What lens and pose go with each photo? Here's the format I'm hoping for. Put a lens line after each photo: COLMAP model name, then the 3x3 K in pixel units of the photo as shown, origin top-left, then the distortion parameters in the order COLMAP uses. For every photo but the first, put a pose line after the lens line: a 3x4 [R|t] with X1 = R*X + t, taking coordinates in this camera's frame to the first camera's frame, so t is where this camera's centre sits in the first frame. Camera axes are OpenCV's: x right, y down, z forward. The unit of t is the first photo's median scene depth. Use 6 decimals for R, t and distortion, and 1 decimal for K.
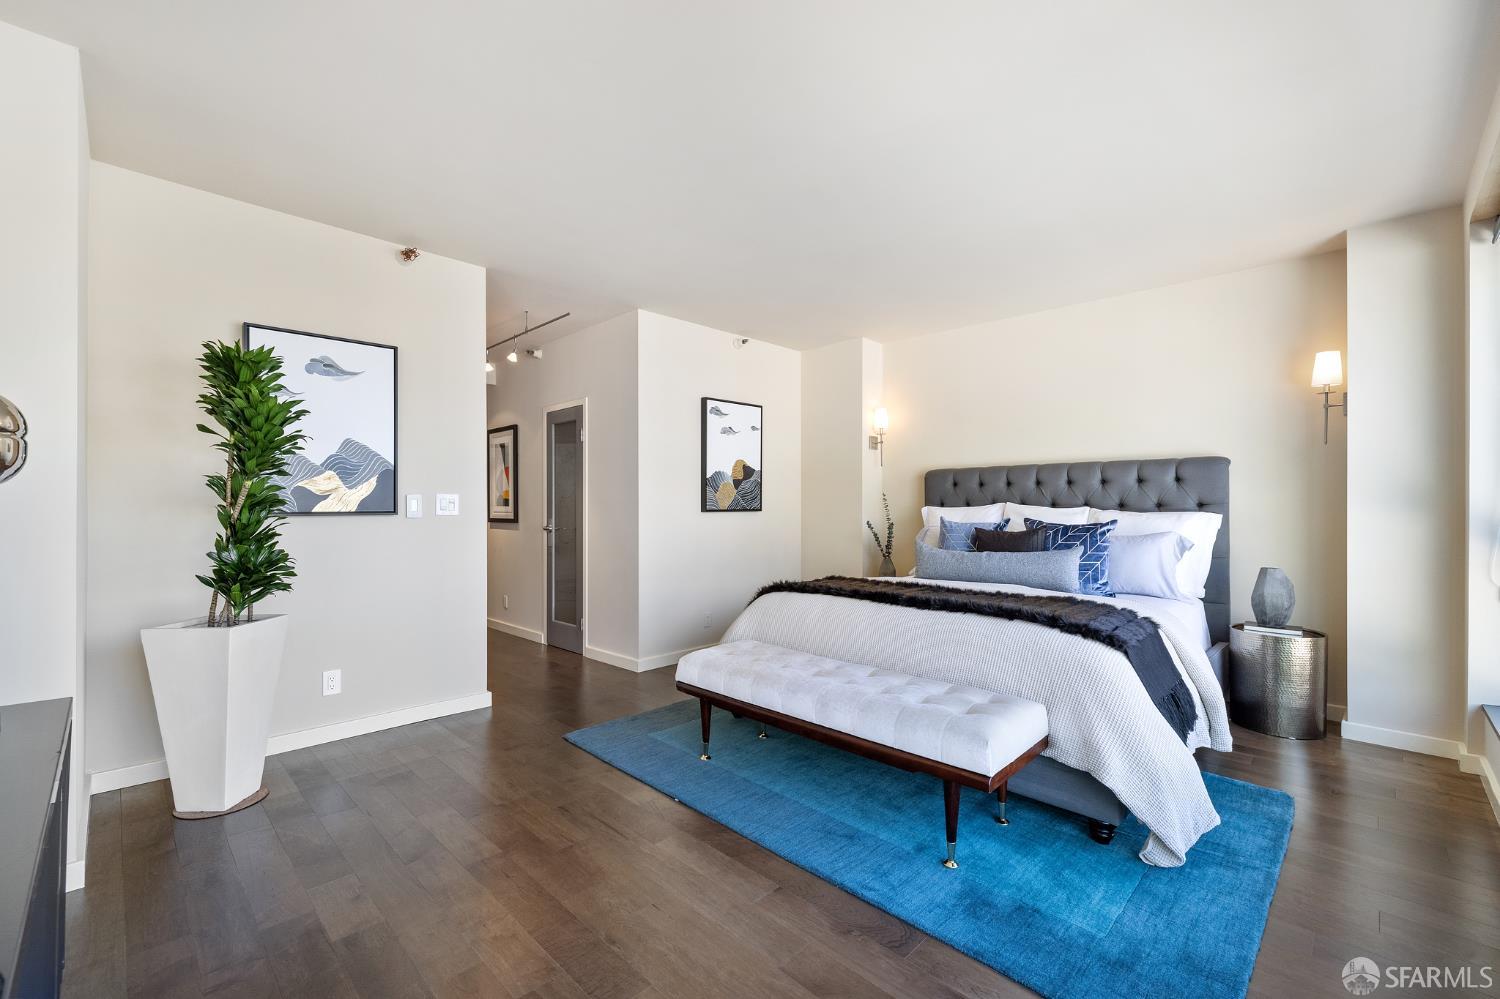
lens RADIAL K [[630.6, 0, 753.4], [0, 630.6, 501.2], [0, 0, 1]] dist [-0.002182, 0.000843]
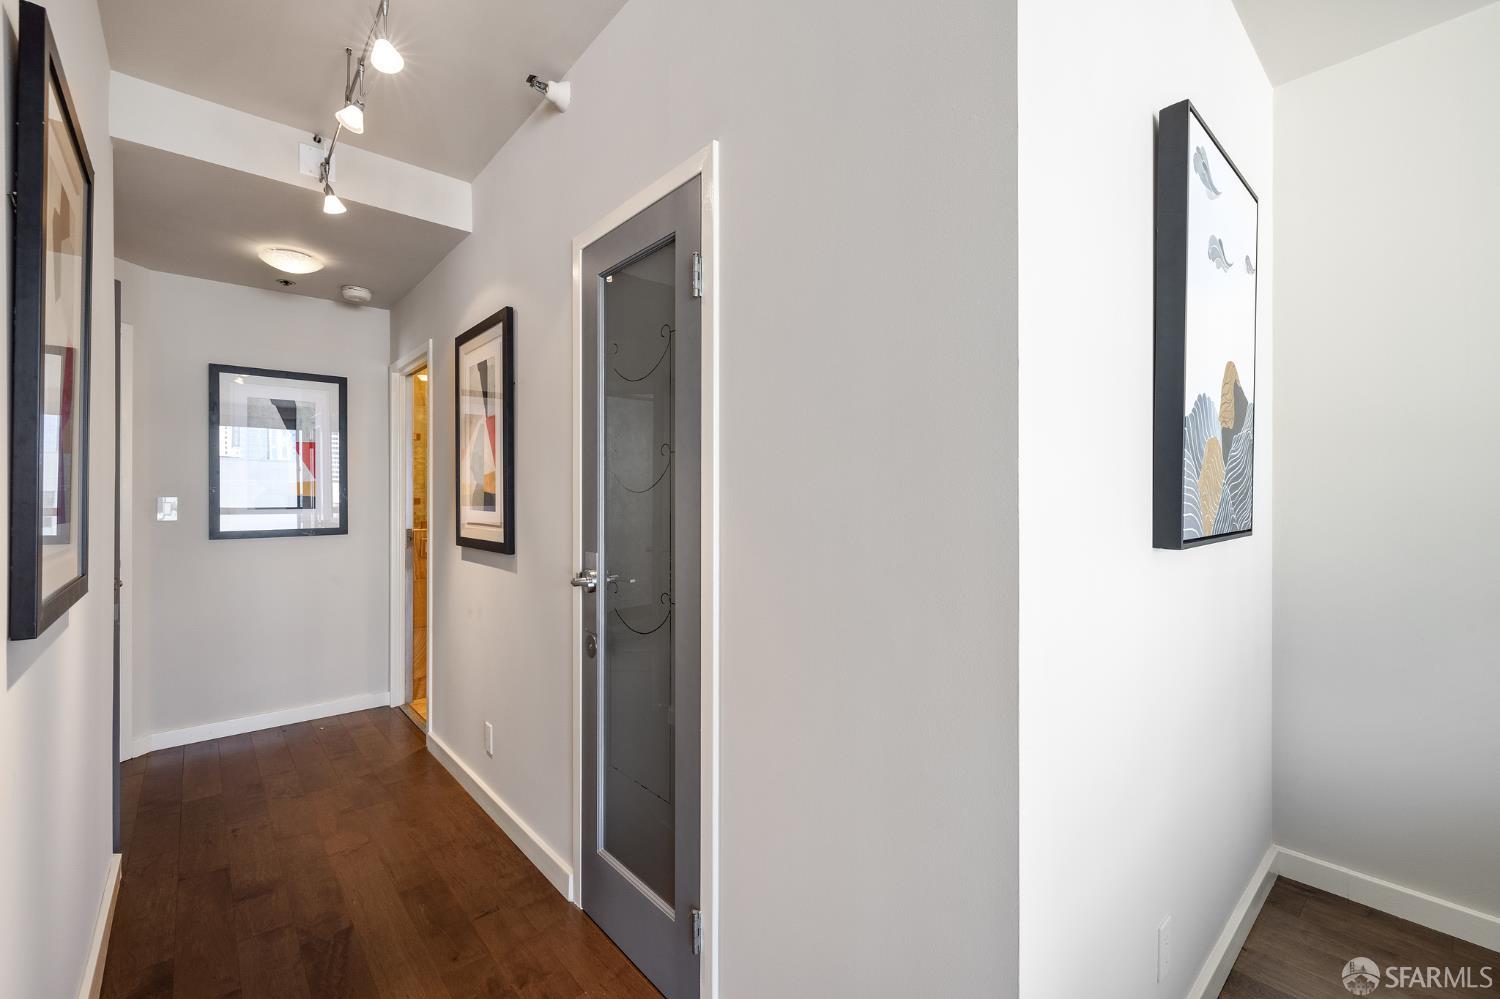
lens RADIAL K [[630.6, 0, 754.5], [0, 630.6, 503.8], [0, 0, 1]] dist [-0.002182, 0.000843]
pose [[0.997809, 0.005166, -0.065959, -0.208155], [-0.004201, 0.999882, 0.014762, -0.004037], [0.066028, -0.014453, 0.997713, 0.653371]]
